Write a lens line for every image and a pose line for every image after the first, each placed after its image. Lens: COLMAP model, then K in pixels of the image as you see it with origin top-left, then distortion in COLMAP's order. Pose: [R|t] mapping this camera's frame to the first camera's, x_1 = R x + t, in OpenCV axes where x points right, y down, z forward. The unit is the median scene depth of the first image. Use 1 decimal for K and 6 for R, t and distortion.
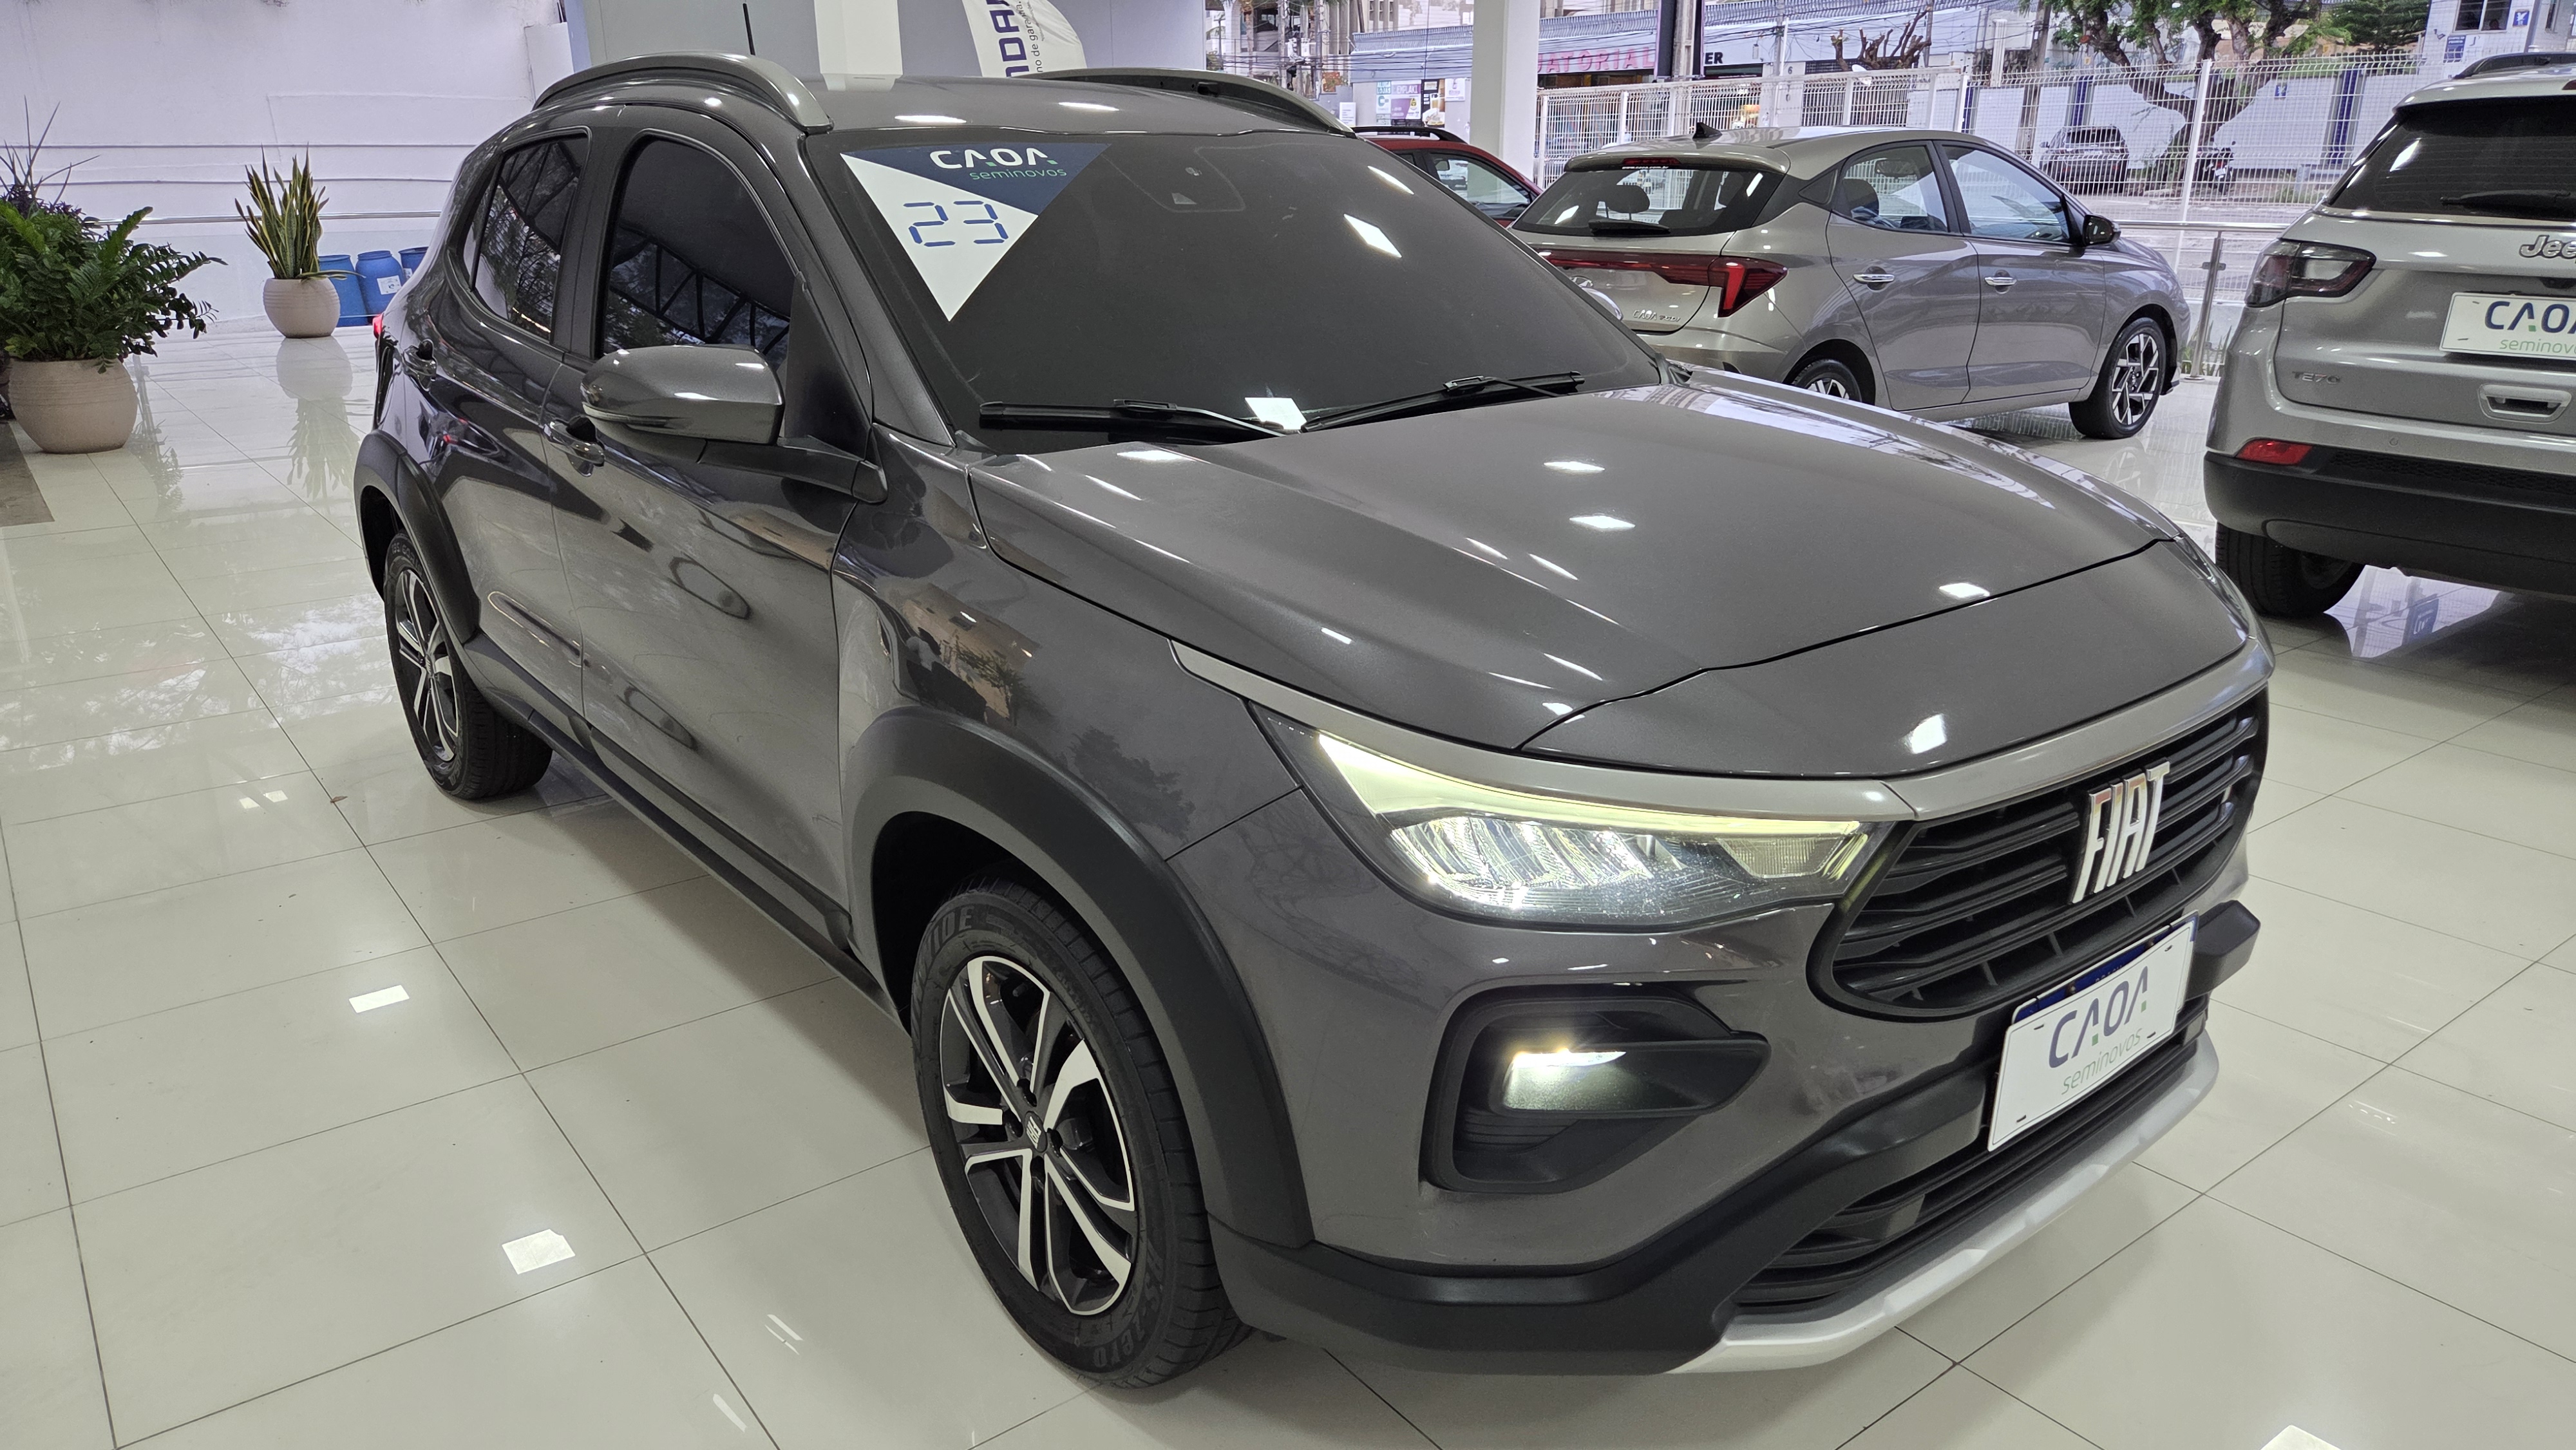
lens RADIAL K [[1750.1, 0, 1284.6], [0, 1750.1, 724.8], [0, 0, 1]] dist [0.055873, -0.047368]
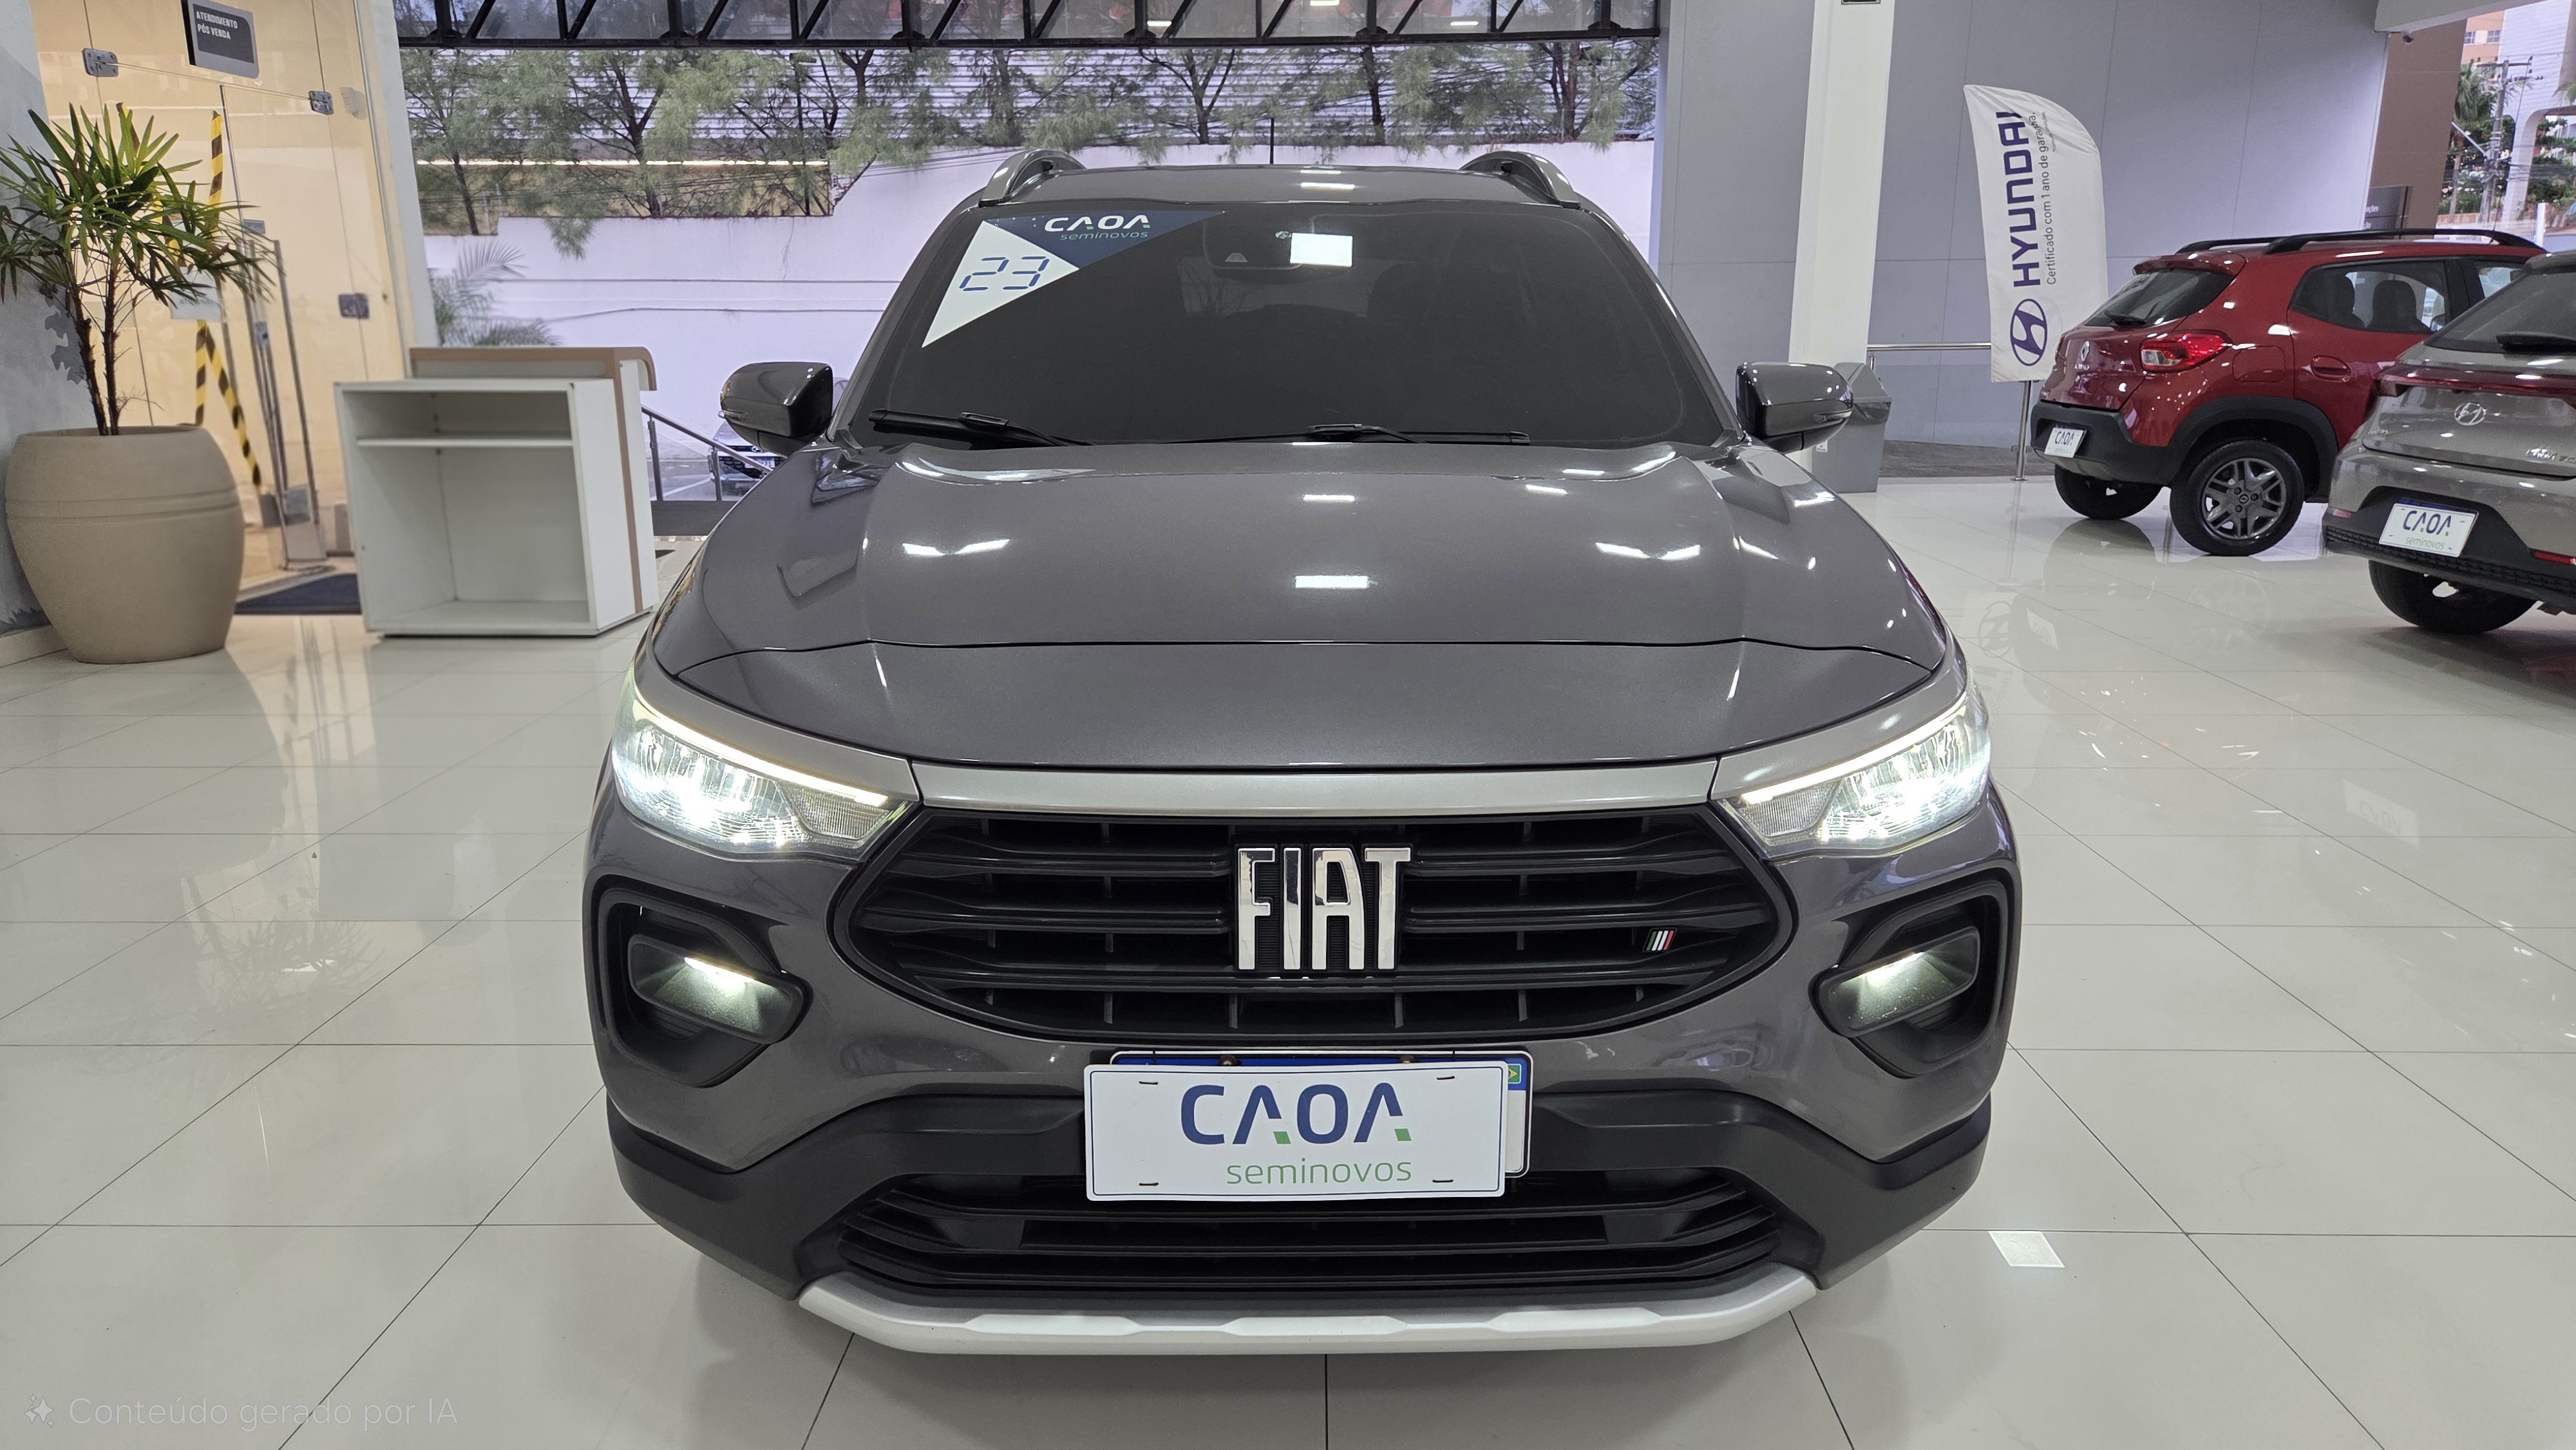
lens RADIAL K [[1750.1, 0, 1304.6], [0, 1750.1, 732.0], [0, 0, 1]] dist [0.055873, -0.047368]
pose [[0.797053, 0.147909, -0.585517, 0.144414], [-0.187042, 0.982331, -0.006467, -0.002784], [0.574214, 0.114671, 0.810635, 0.040372]]
